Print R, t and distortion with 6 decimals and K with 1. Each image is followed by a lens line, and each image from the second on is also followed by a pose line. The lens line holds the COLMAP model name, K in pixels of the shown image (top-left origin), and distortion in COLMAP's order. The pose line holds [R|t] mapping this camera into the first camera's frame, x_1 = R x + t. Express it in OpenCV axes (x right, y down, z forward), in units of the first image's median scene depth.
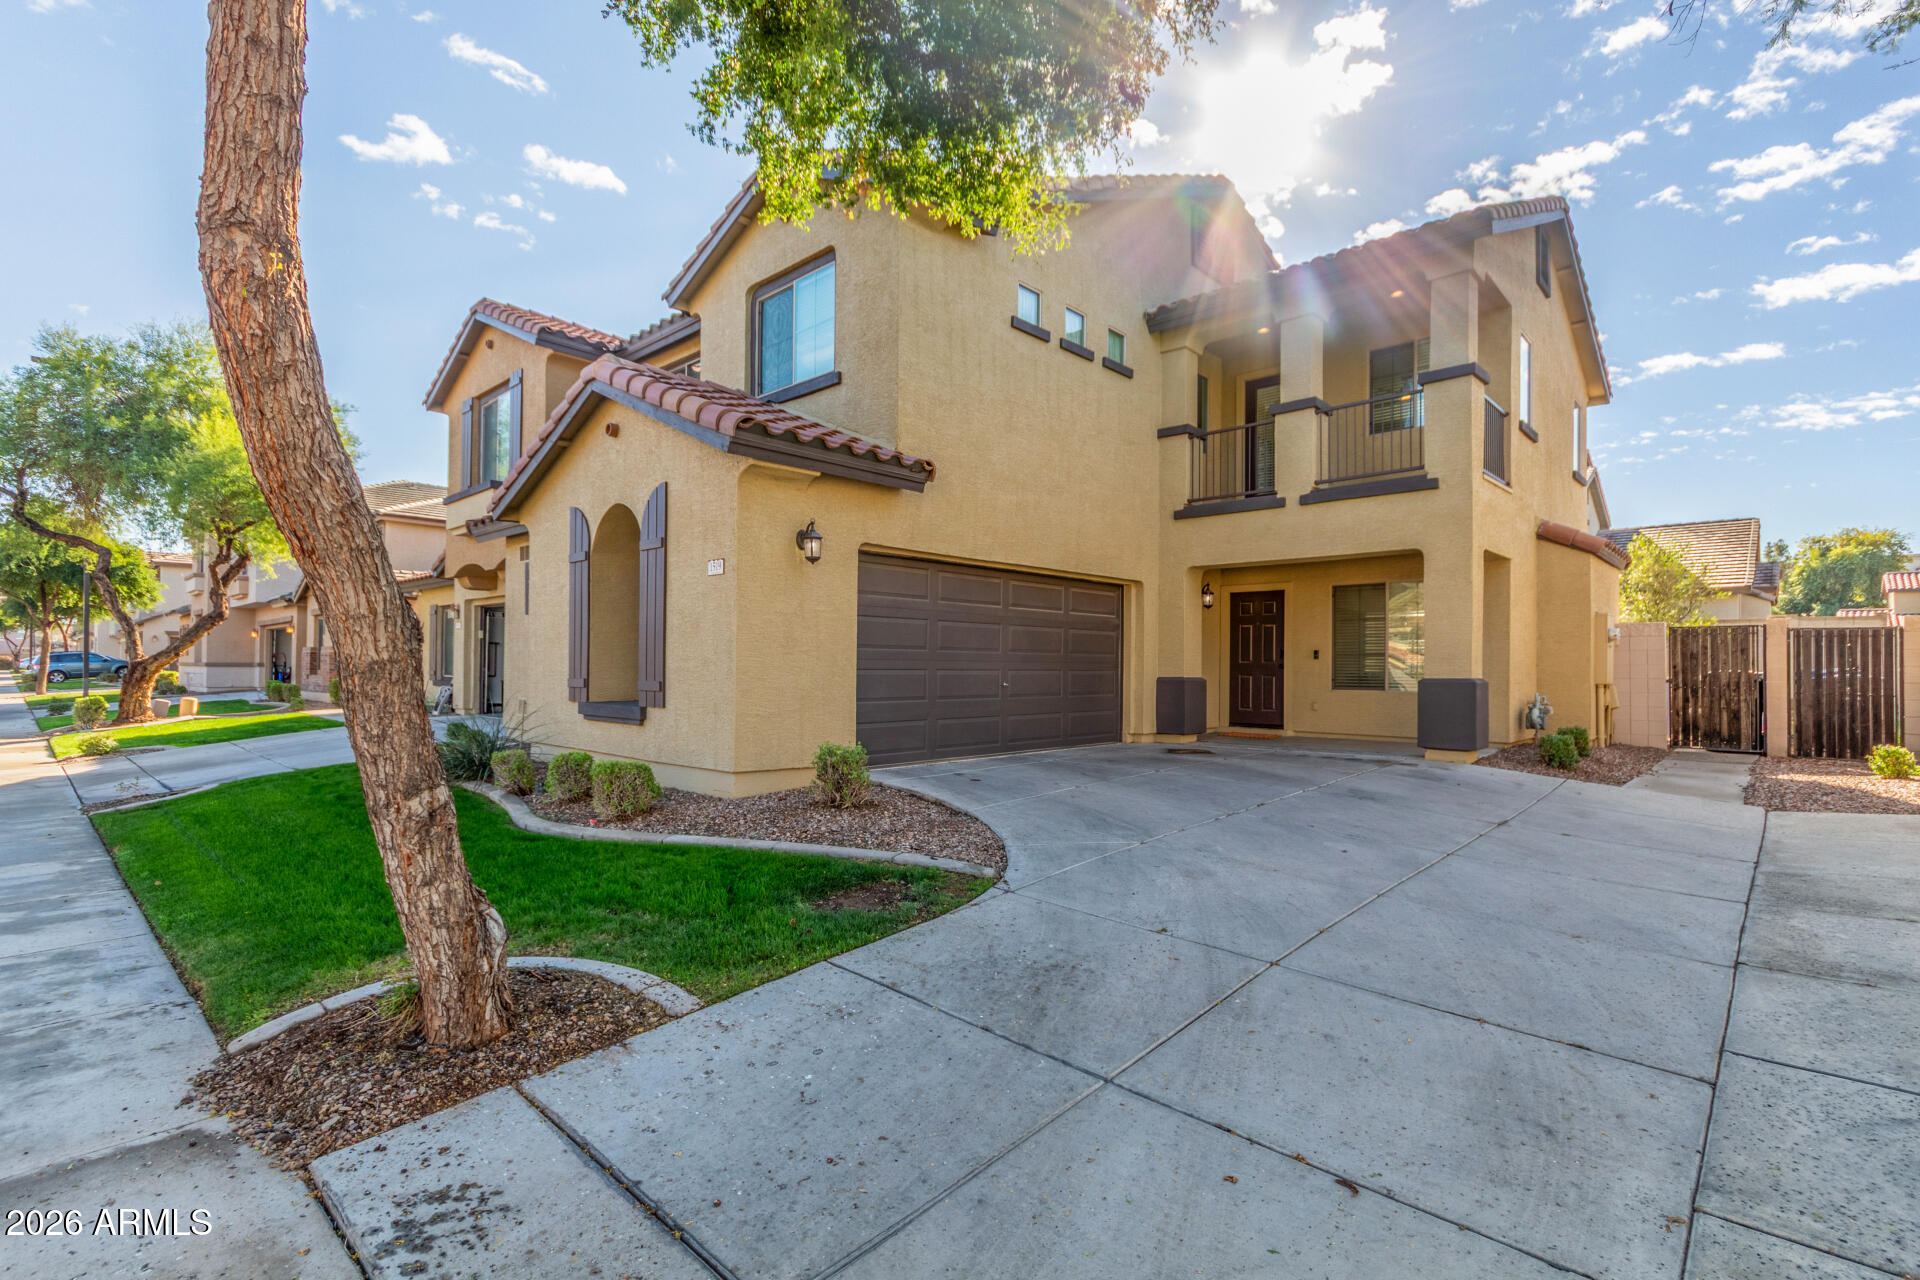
lens RADIAL K [[895.3, 0, 974.2], [0, 895.3, 648.4], [0, 0, 1]] dist [0.004703, 0.004200]
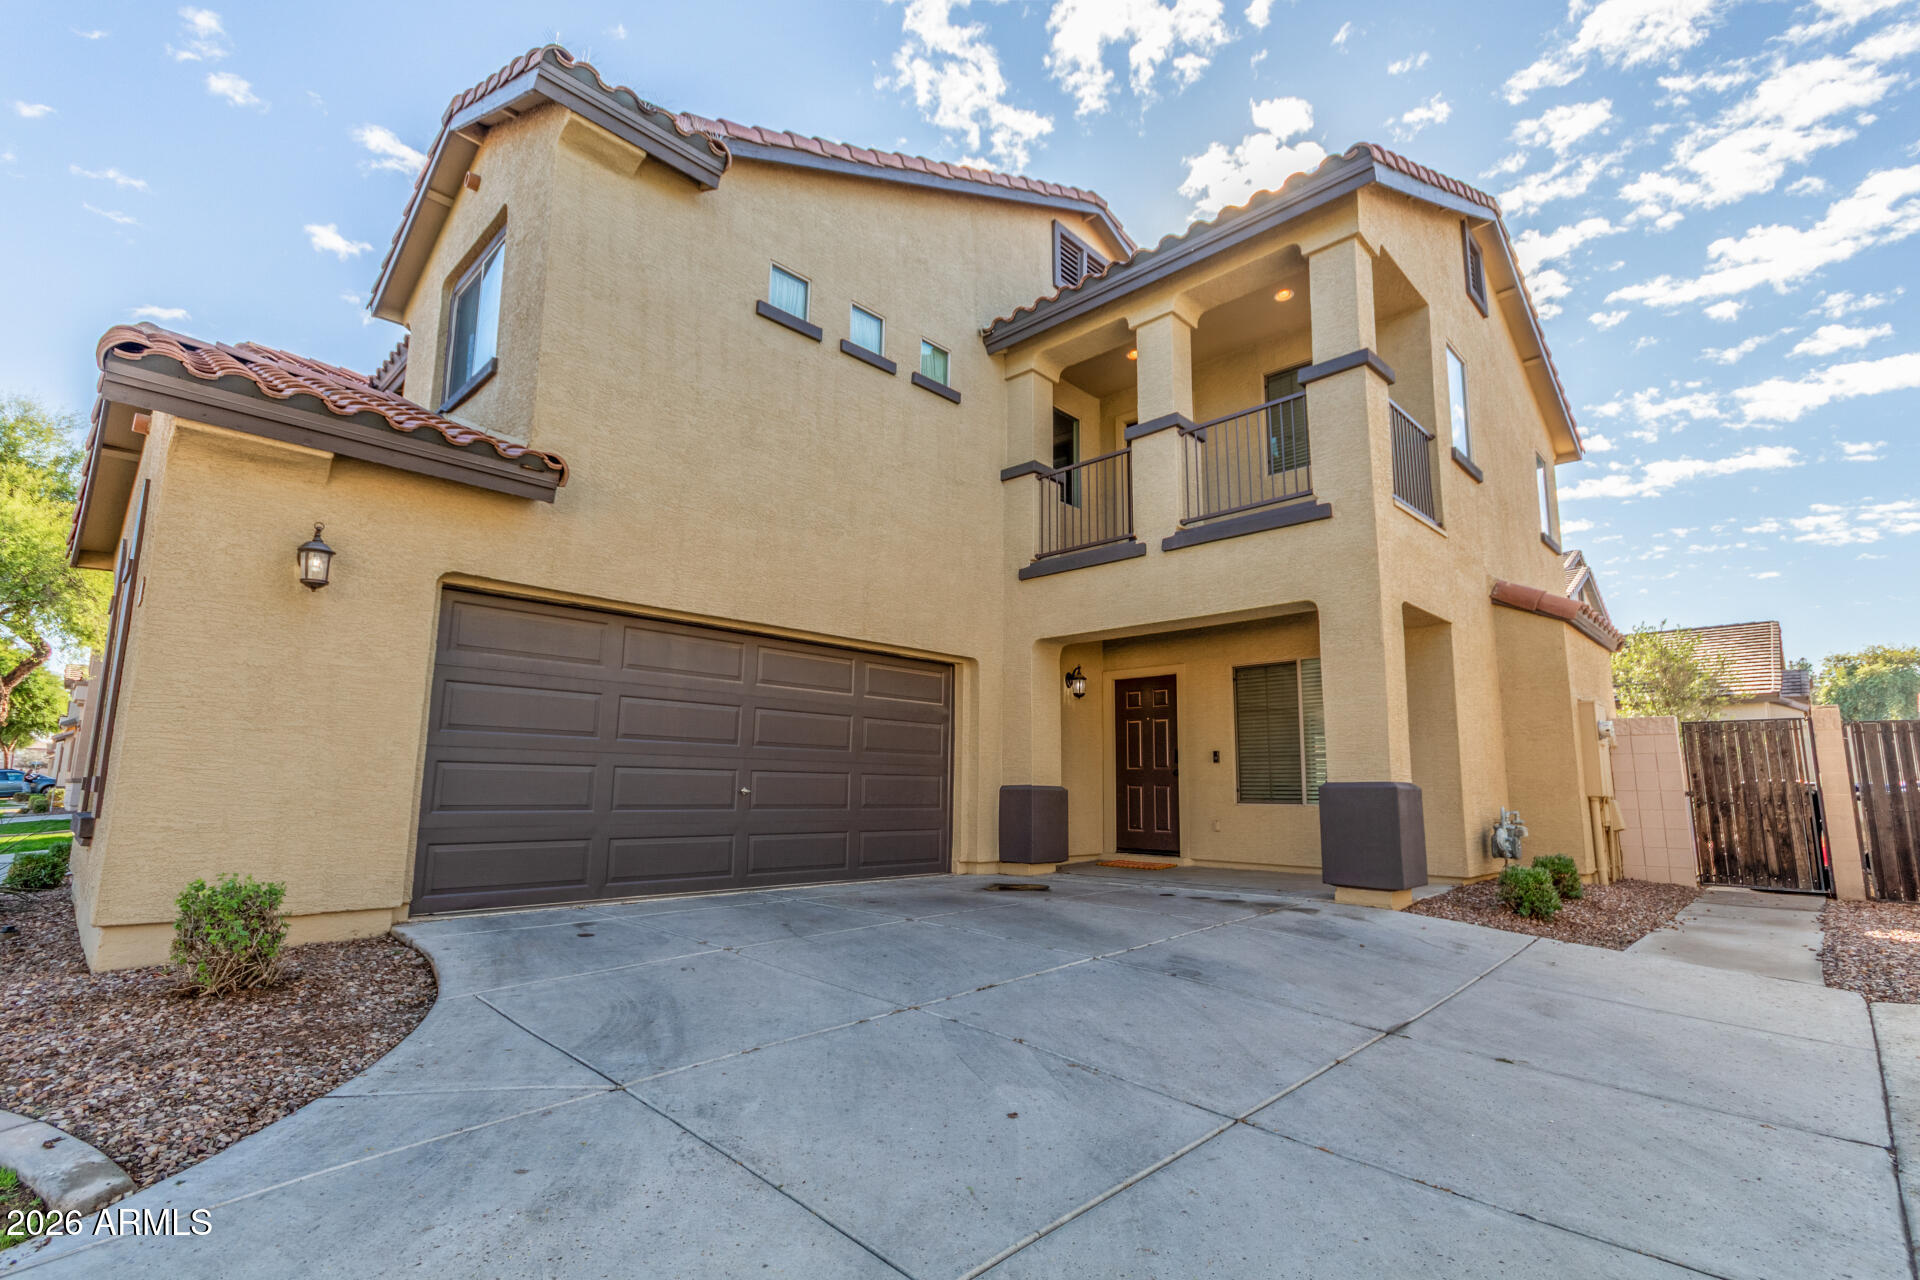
lens RADIAL K [[895.3, 0, 967.8], [0, 895.3, 644.3], [0, 0, 1]] dist [0.004703, 0.004200]
pose [[0.999815, 0.000098, -0.019258, 0.201405], [-0.002827, 0.989898, -0.141751, 0.022525], [0.019049, 0.141779, 0.989715, 0.247008]]
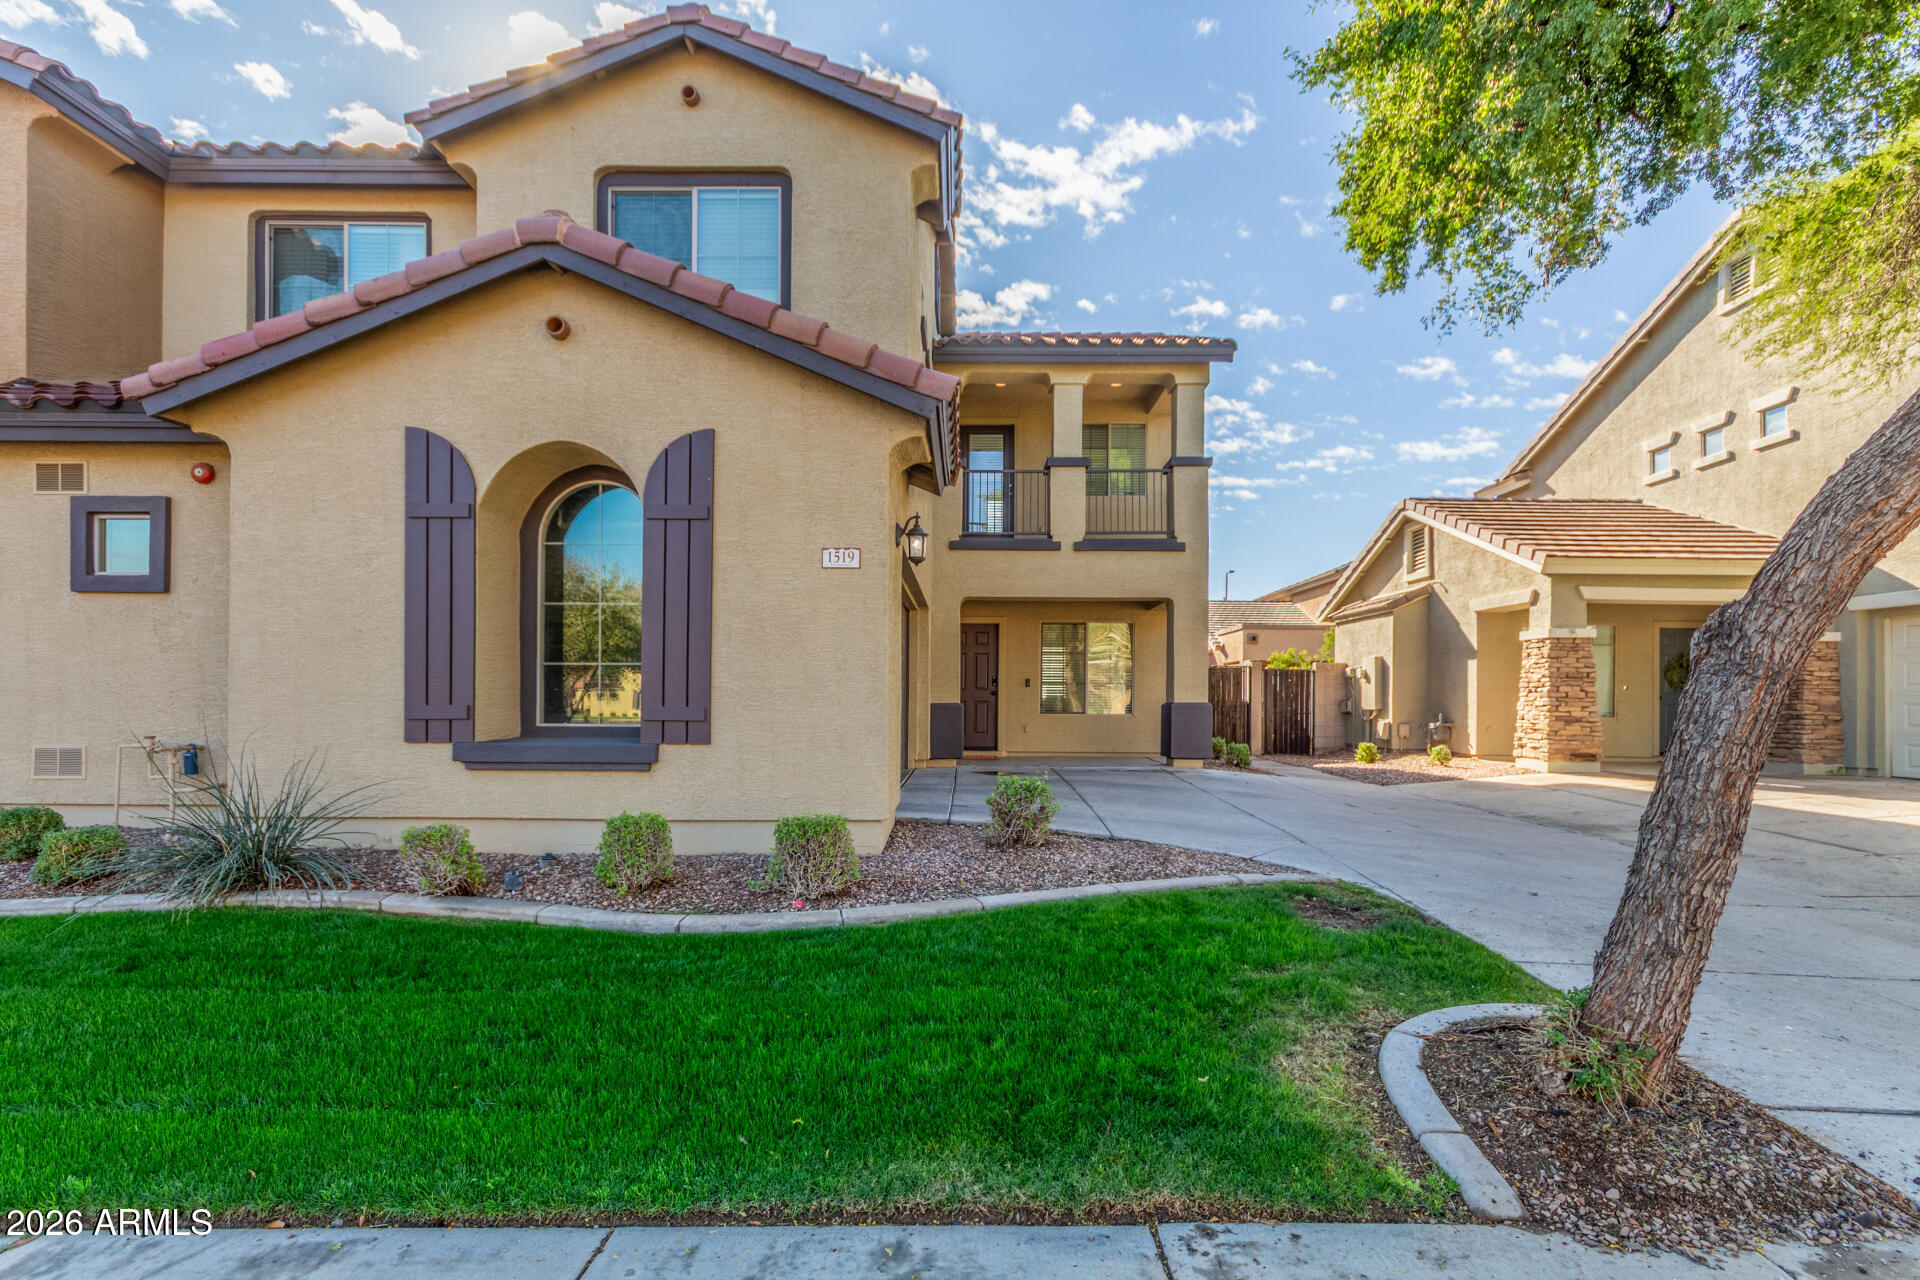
lens RADIAL K [[895.3, 0, 1012.5], [0, 895.3, 680.6], [0, 0, 1]] dist [0.004703, 0.004200]
pose [[0.734612, 0.012748, 0.678368, -0.432585], [-0.013113, 0.999903, -0.004589, 0.010416], [-0.678361, -0.005524, 0.734708, 0.204563]]
